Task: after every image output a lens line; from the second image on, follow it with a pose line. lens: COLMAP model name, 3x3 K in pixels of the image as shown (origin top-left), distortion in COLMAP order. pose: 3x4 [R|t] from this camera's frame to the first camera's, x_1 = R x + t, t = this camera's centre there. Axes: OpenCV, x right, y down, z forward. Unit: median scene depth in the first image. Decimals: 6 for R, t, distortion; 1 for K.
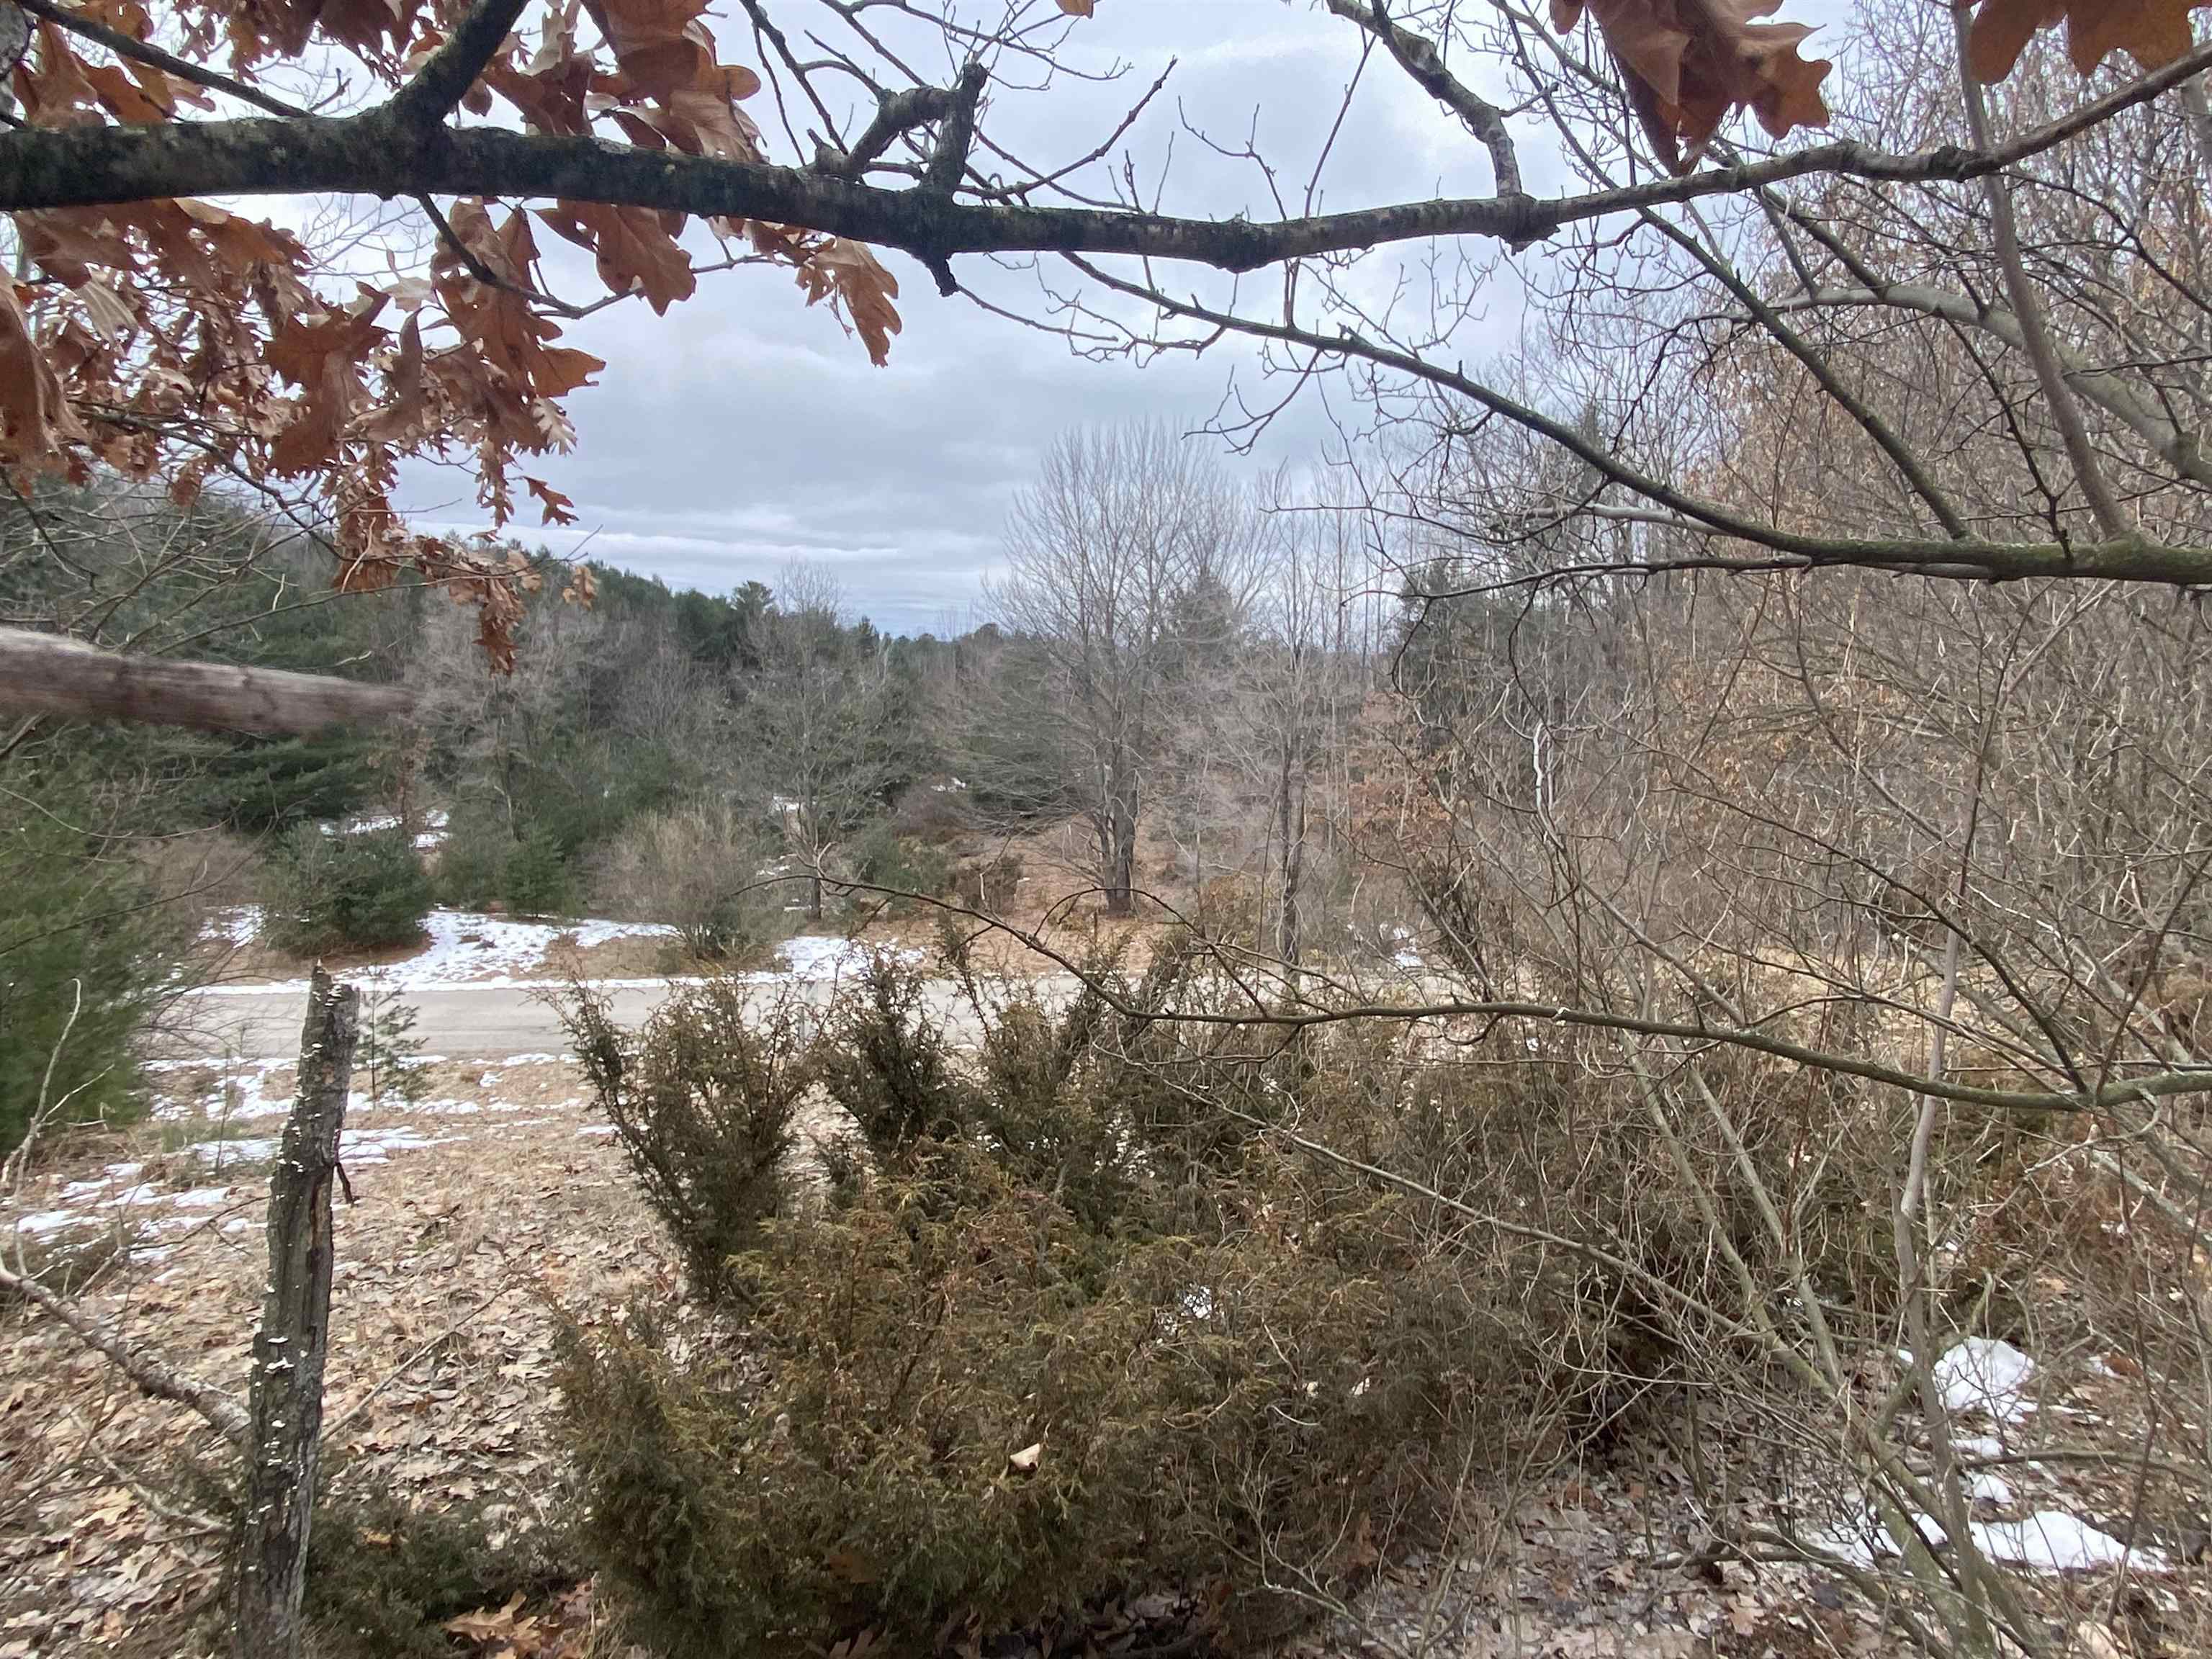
lens RADIAL K [[1280.8, 0, 1101.3], [0, 1280.8, 841.4], [0, 0, 1]] dist [0.008016, -0.003404]
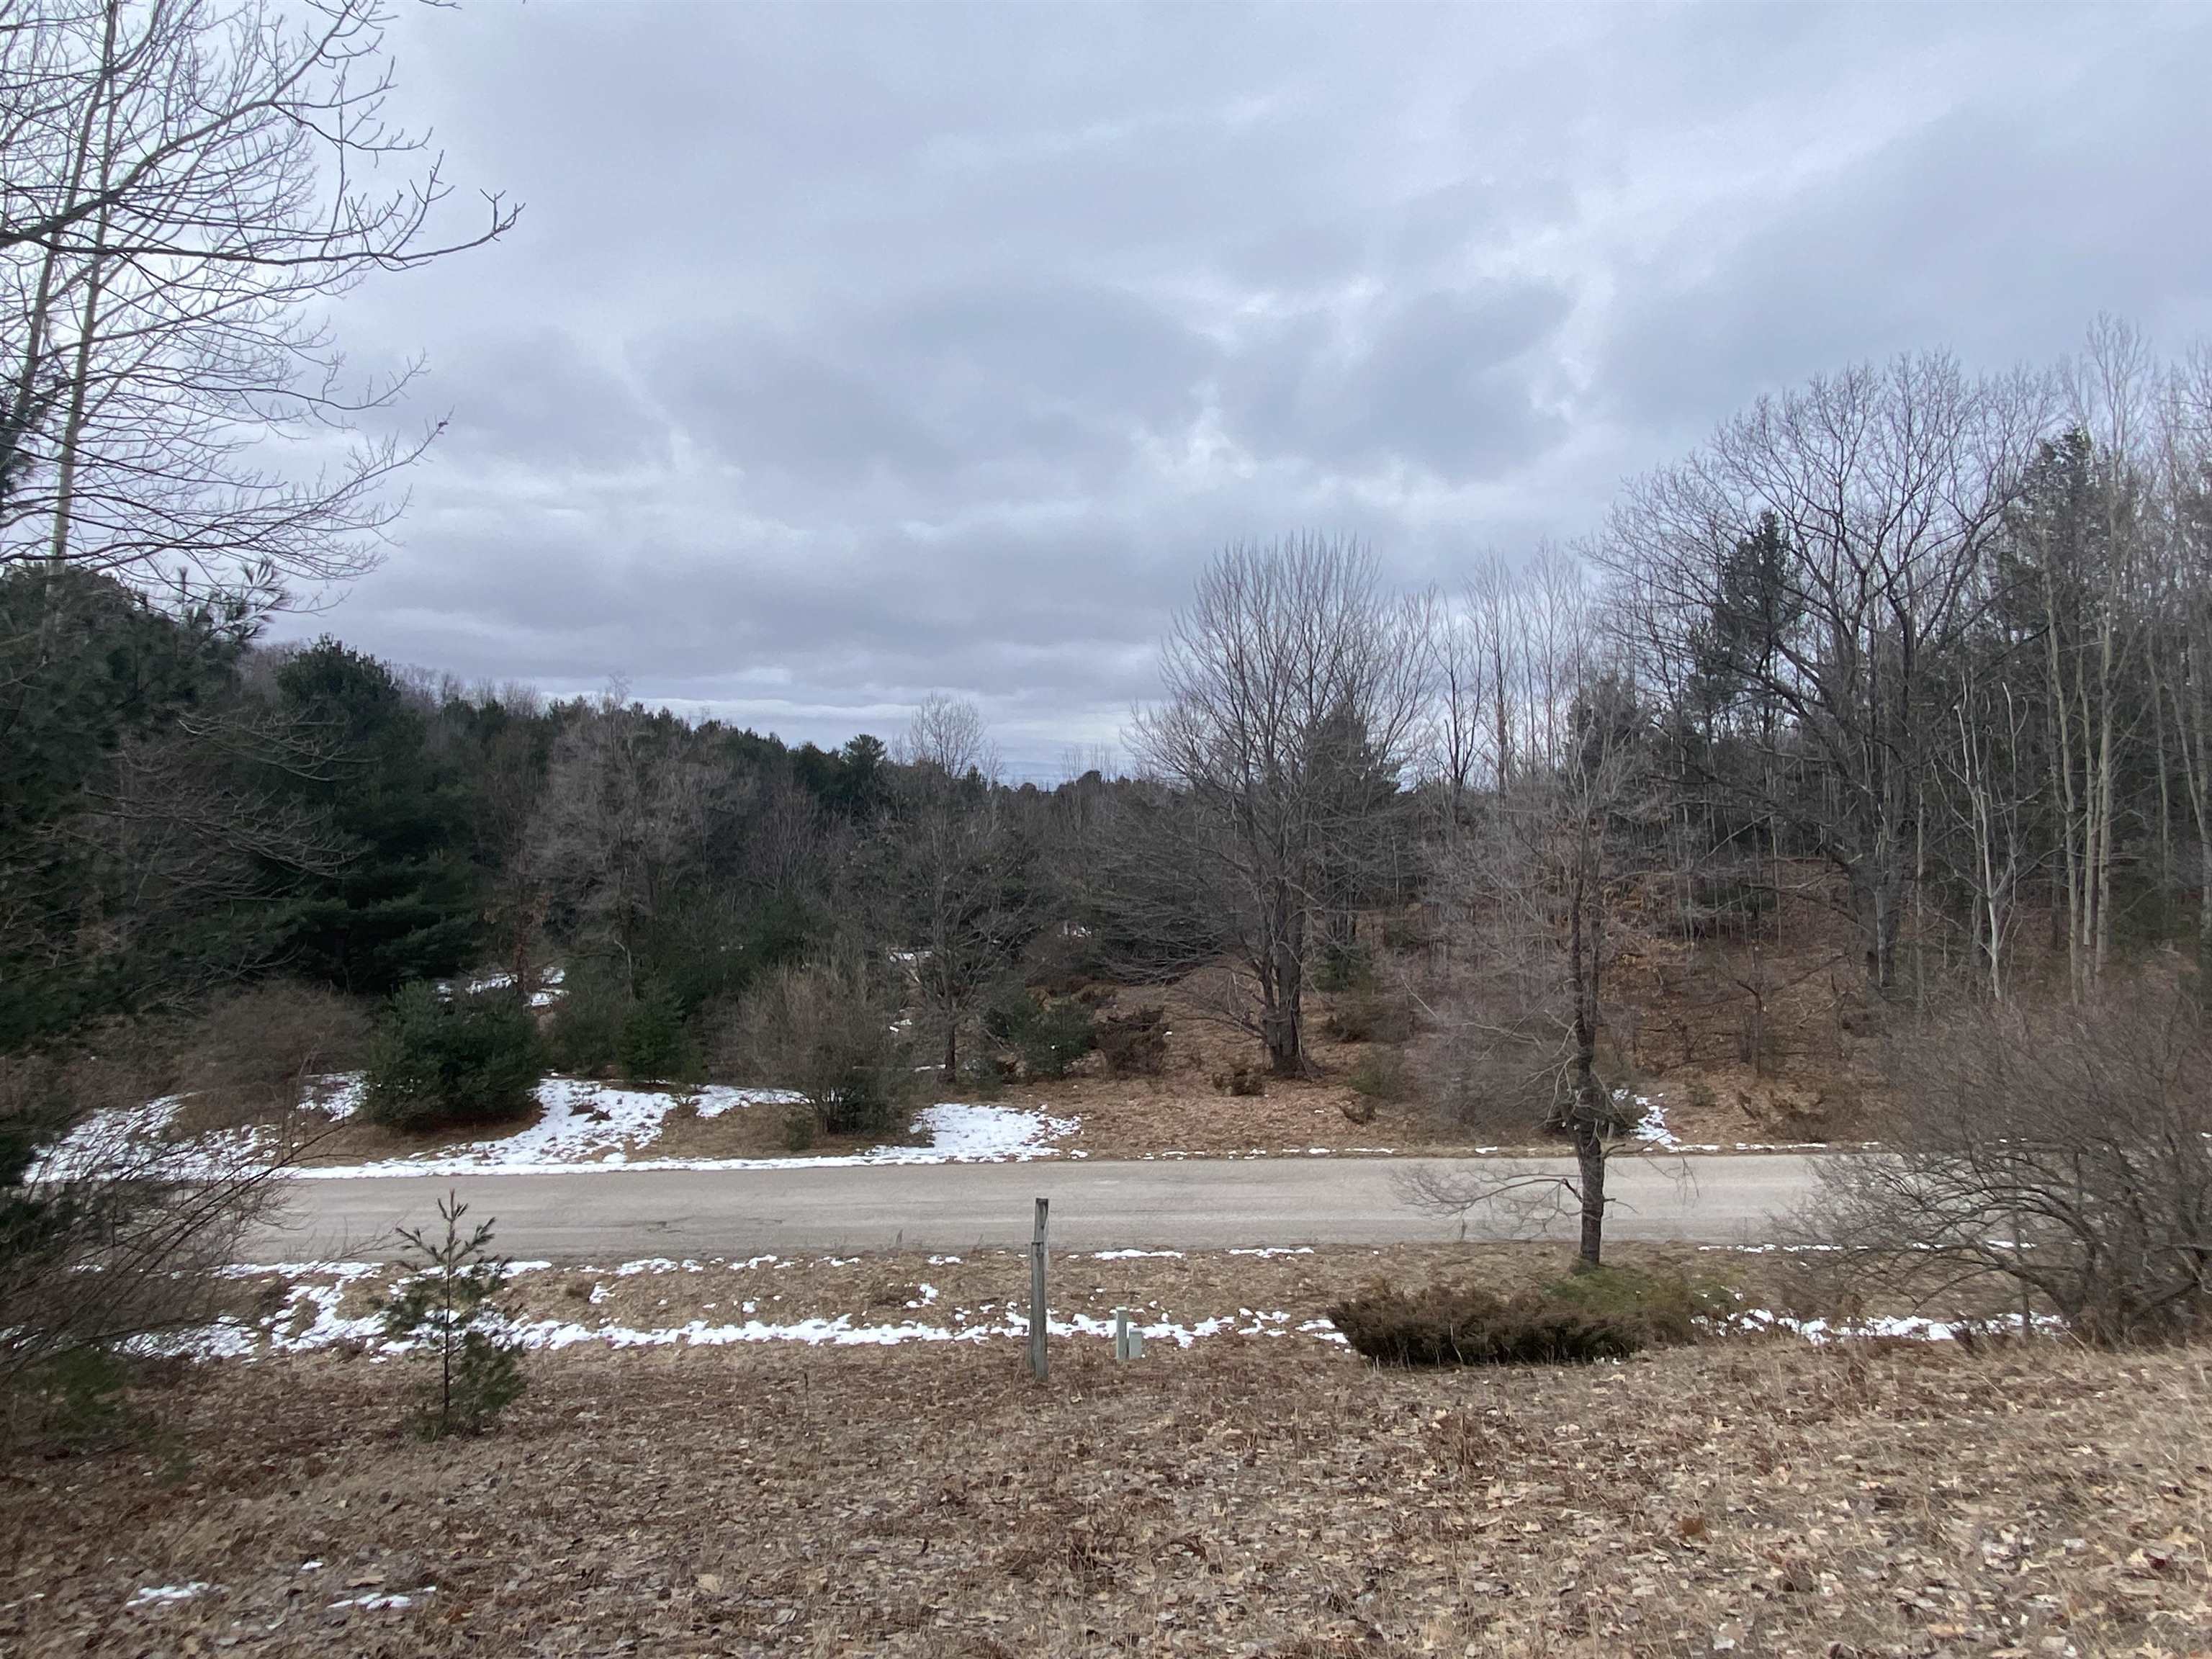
lens RADIAL K [[1280.8, 0, 1115.3], [0, 1280.8, 820.0], [0, 0, 1]] dist [0.008016, -0.003404]
pose [[0.997610, -0.021227, -0.065750, -0.049197], [0.012504, 0.991391, -0.130338, -0.004029], [0.067950, 0.129204, 0.989287, 0.095494]]
